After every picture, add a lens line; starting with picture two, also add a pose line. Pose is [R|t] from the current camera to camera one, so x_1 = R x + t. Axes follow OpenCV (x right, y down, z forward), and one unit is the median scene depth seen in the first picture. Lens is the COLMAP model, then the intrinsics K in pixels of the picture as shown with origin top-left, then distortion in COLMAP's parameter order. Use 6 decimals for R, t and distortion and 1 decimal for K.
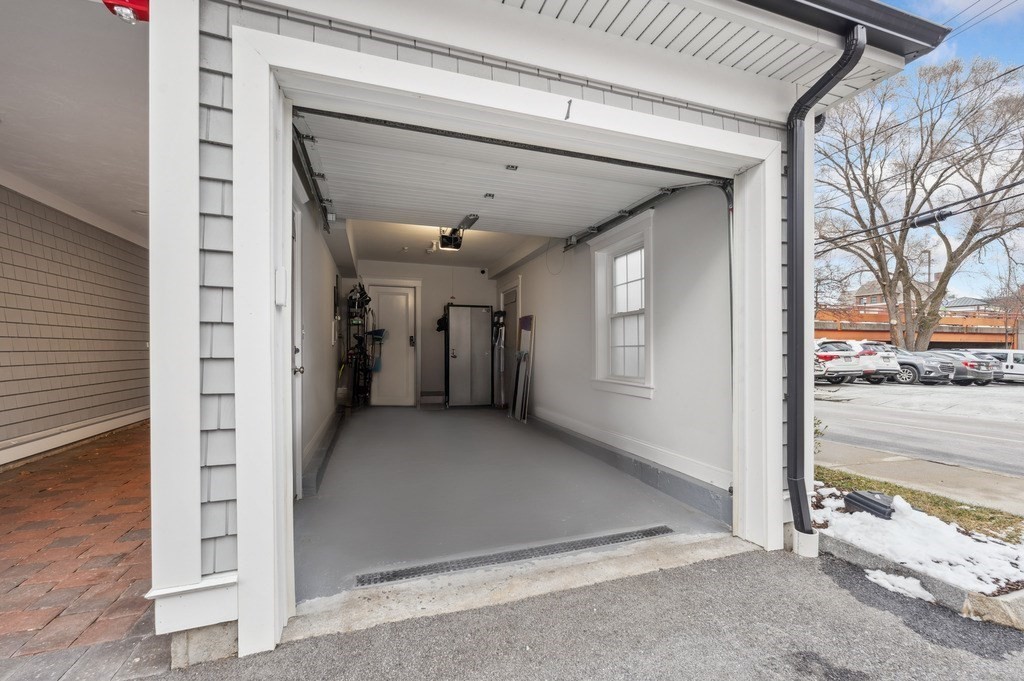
lens RADIAL K [[412.8, 0, 508.8], [0, 412.8, 346.9], [0, 0, 1]] dist [-0.002670, 0.000341]
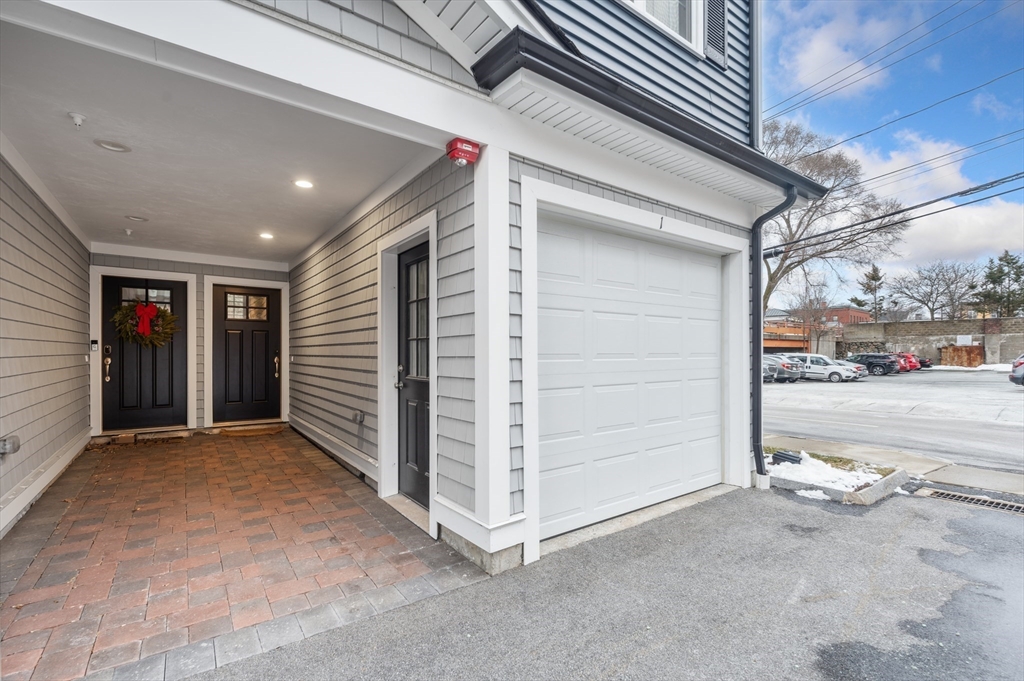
lens RADIAL K [[453.9, 0, 497.7], [0, 453.9, 349.3], [0, 0, 1]] dist [-0.002090, -0.000368]
pose [[0.956335, -0.001861, 0.292265, -0.844873], [0.002137, 0.999998, -0.000626, -0.061838], [-0.292263, 0.001223, 0.956337, -0.447390]]
